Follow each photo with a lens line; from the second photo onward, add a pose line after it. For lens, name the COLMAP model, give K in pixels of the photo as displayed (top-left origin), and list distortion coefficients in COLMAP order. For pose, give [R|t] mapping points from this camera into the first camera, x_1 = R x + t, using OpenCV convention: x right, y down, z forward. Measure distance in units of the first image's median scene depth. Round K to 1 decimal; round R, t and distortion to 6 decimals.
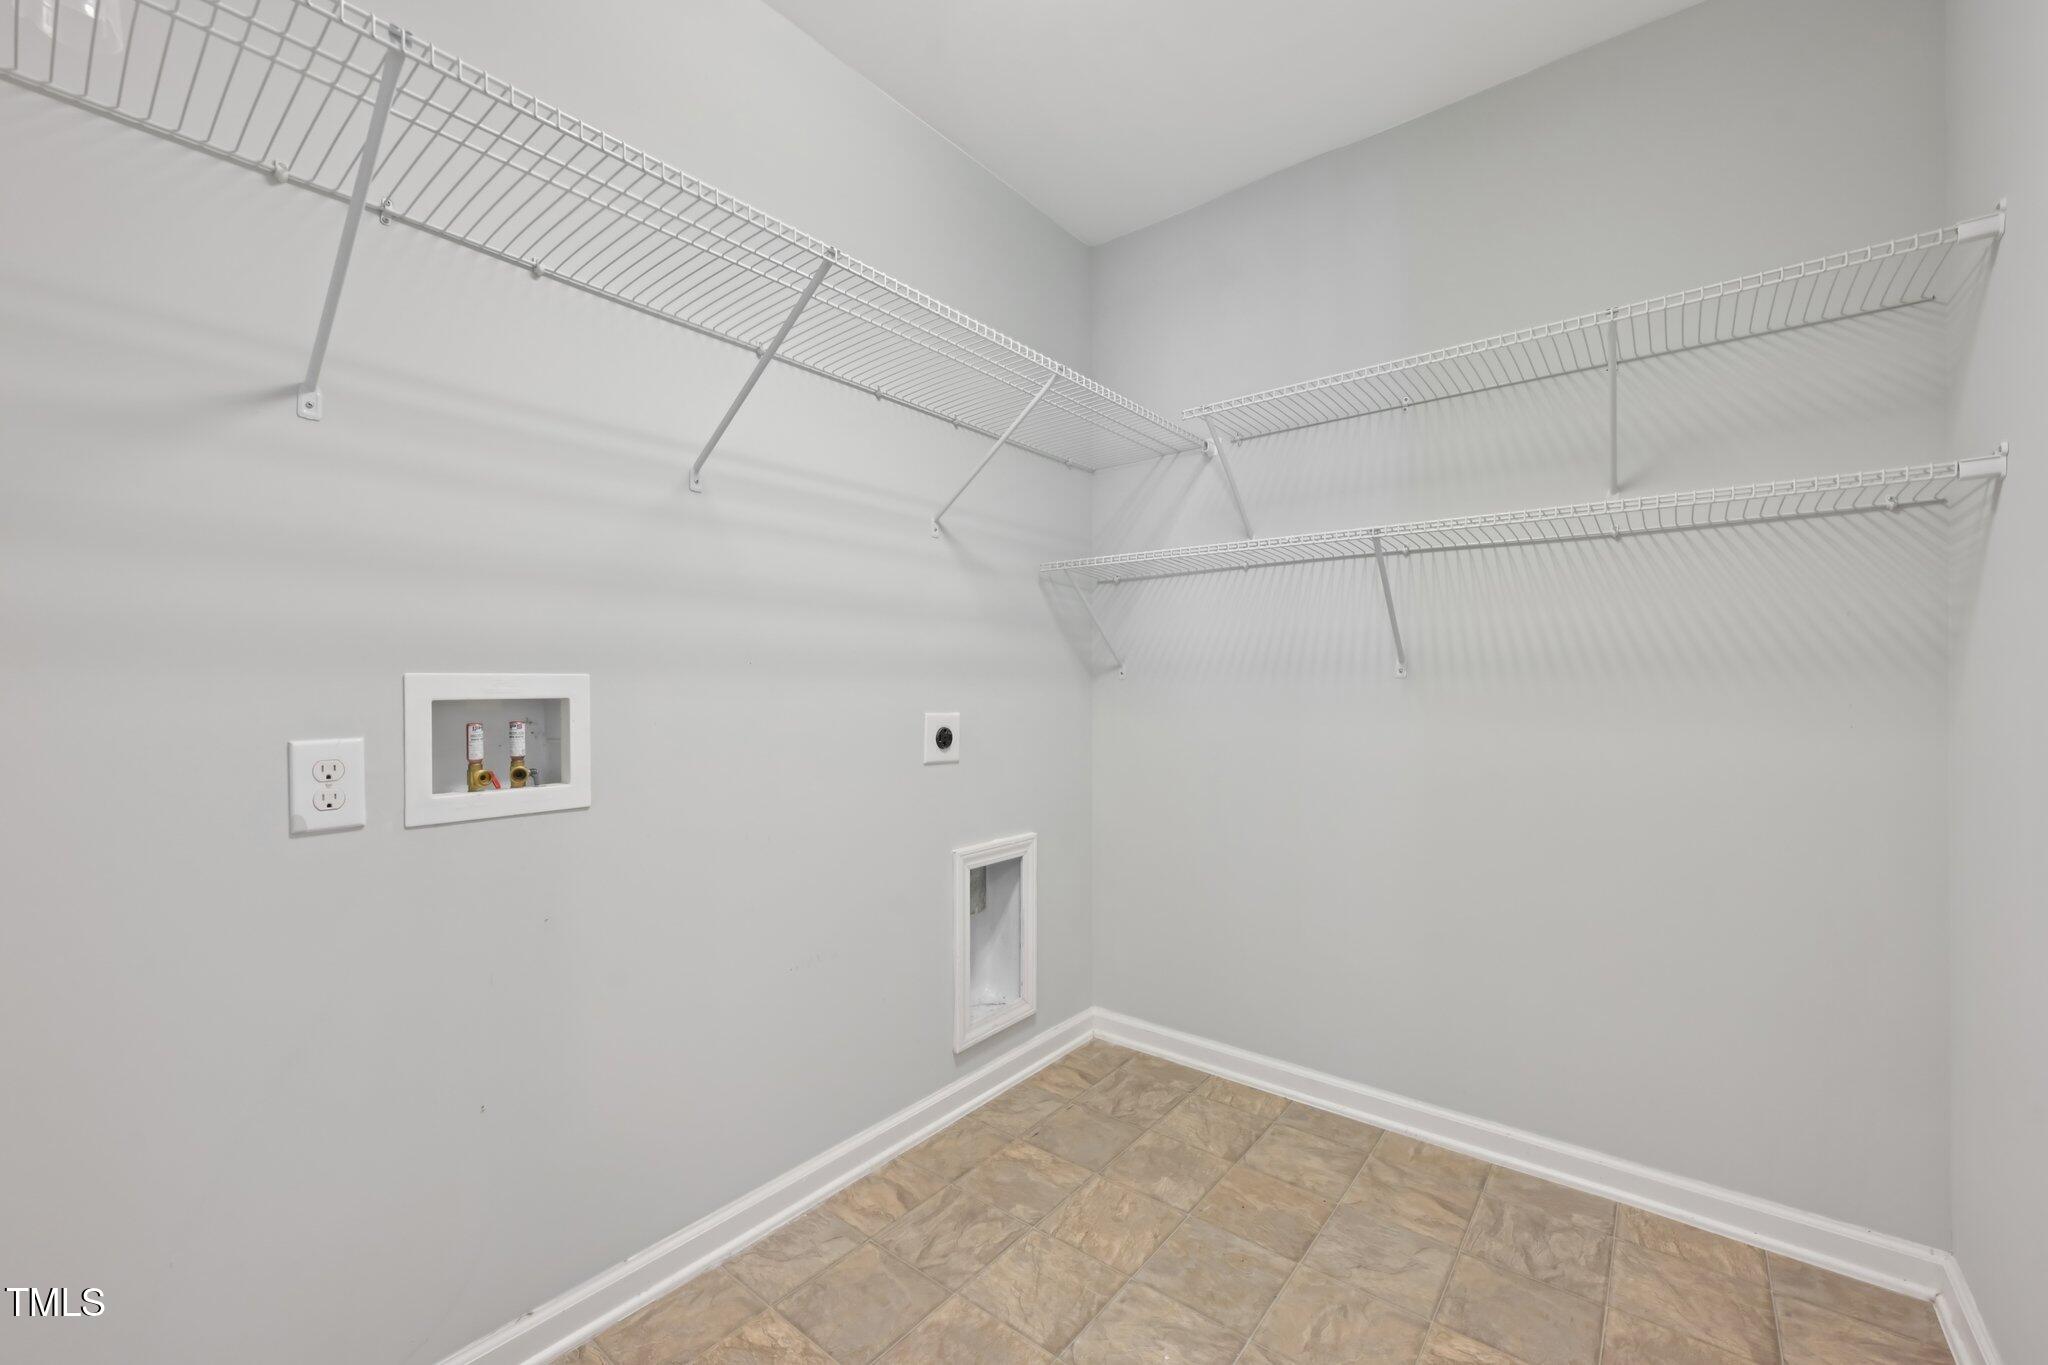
lens RADIAL K [[819.2, 0, 1017.6], [0, 819.2, 687.5], [0, 0, 1]] dist [-0.000085, 0.000261]
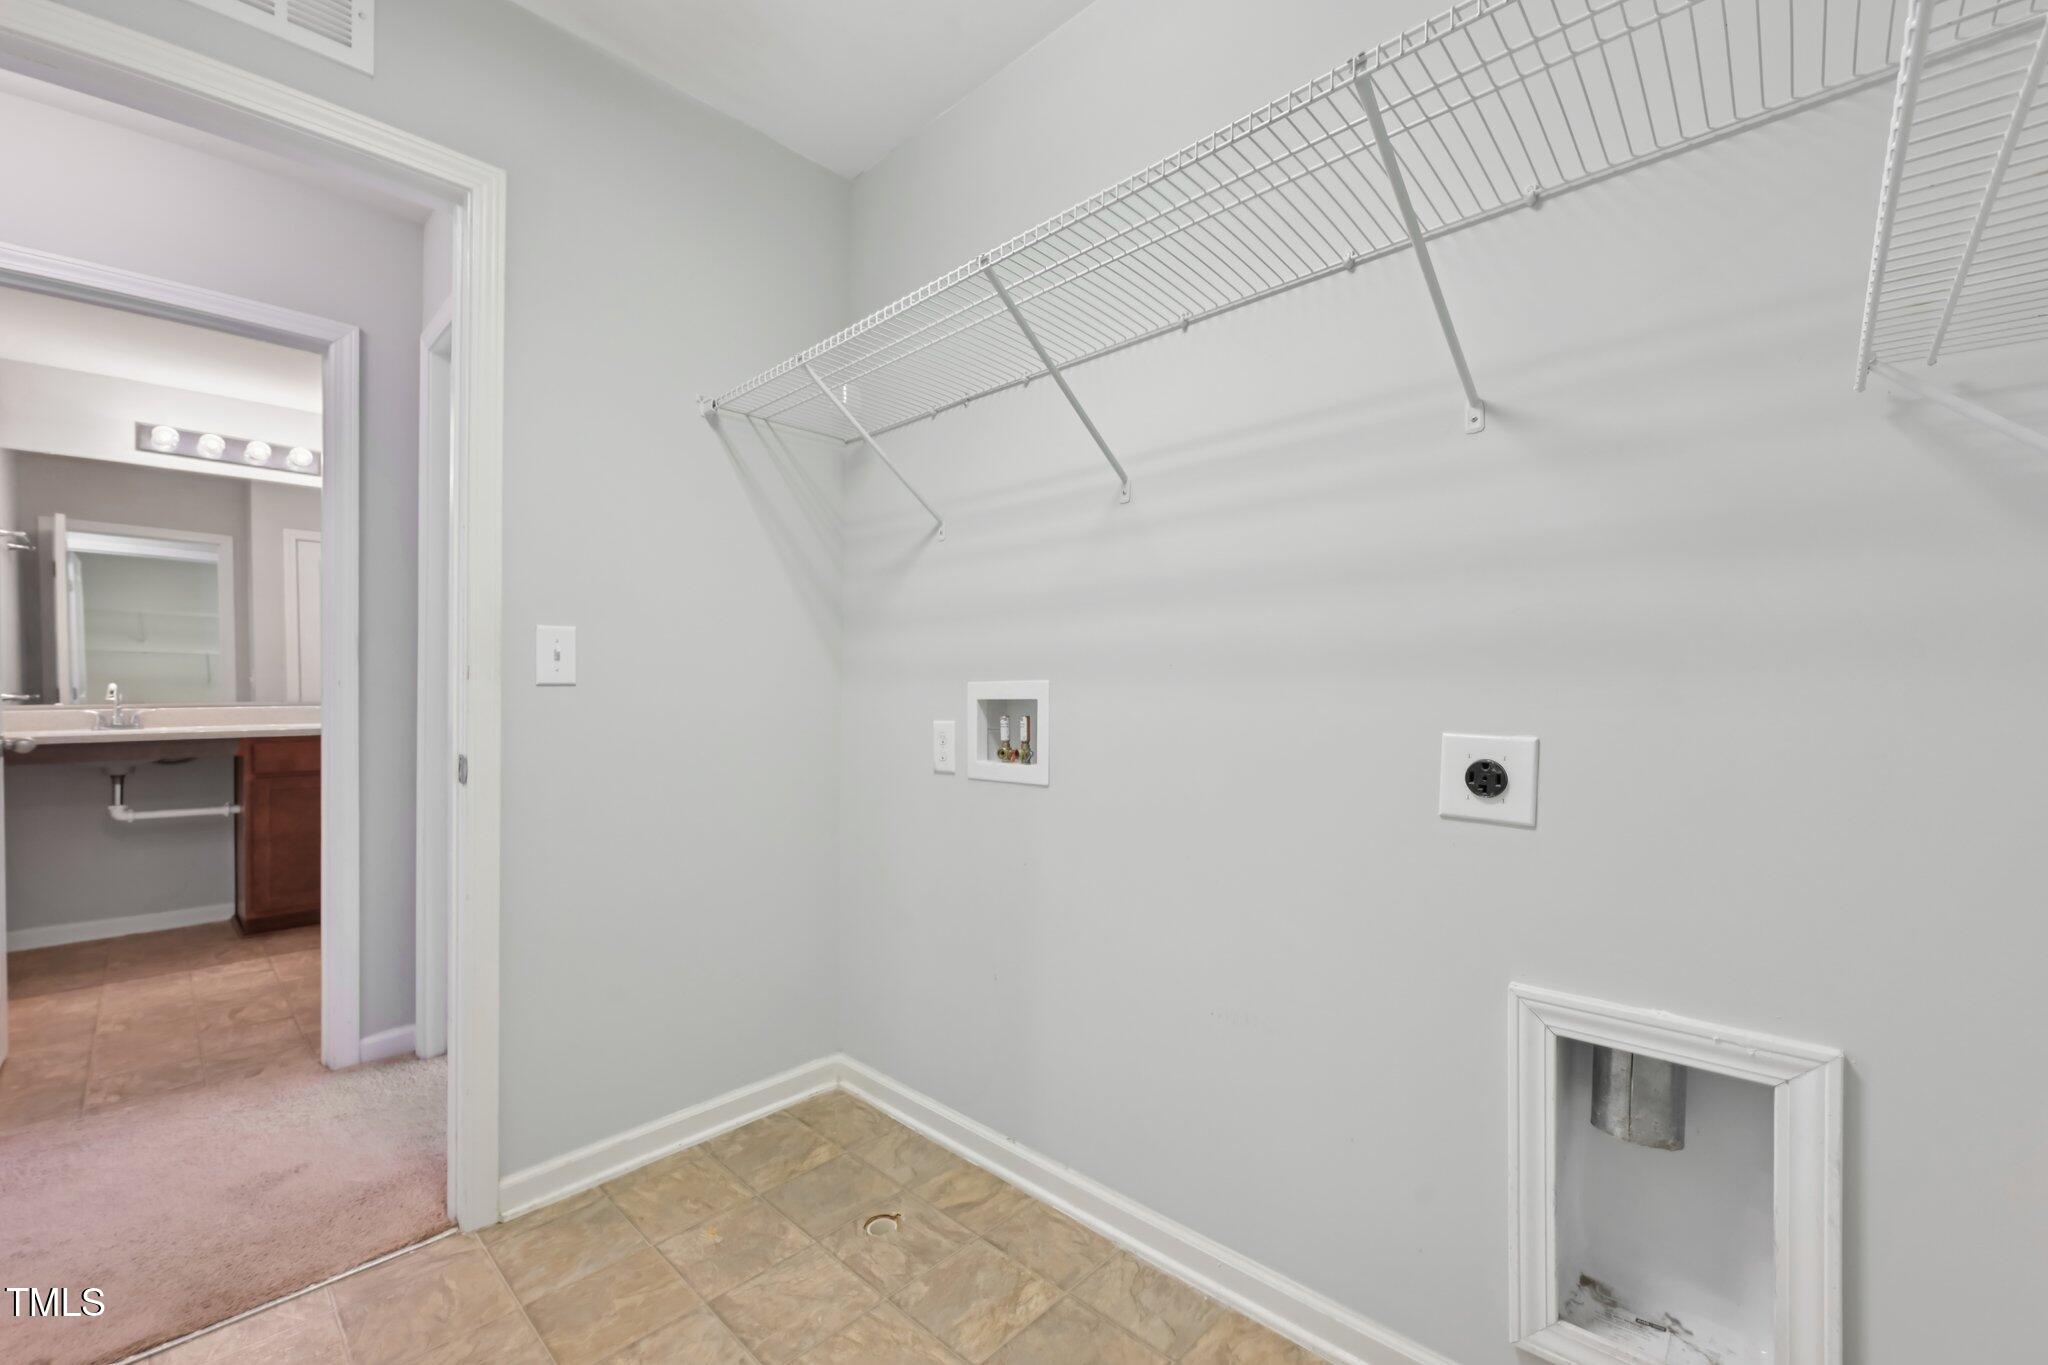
lens RADIAL K [[860.8, 0, 1013.6], [0, 860.8, 695.3], [0, 0, 1]] dist [0.033231, -0.014765]
pose [[-0.106701, -0.005112, -0.994278, 0.956363], [-0.006270, 0.999970, -0.004469, 0.013091], [0.994271, 0.005757, -0.106730, 1.247492]]
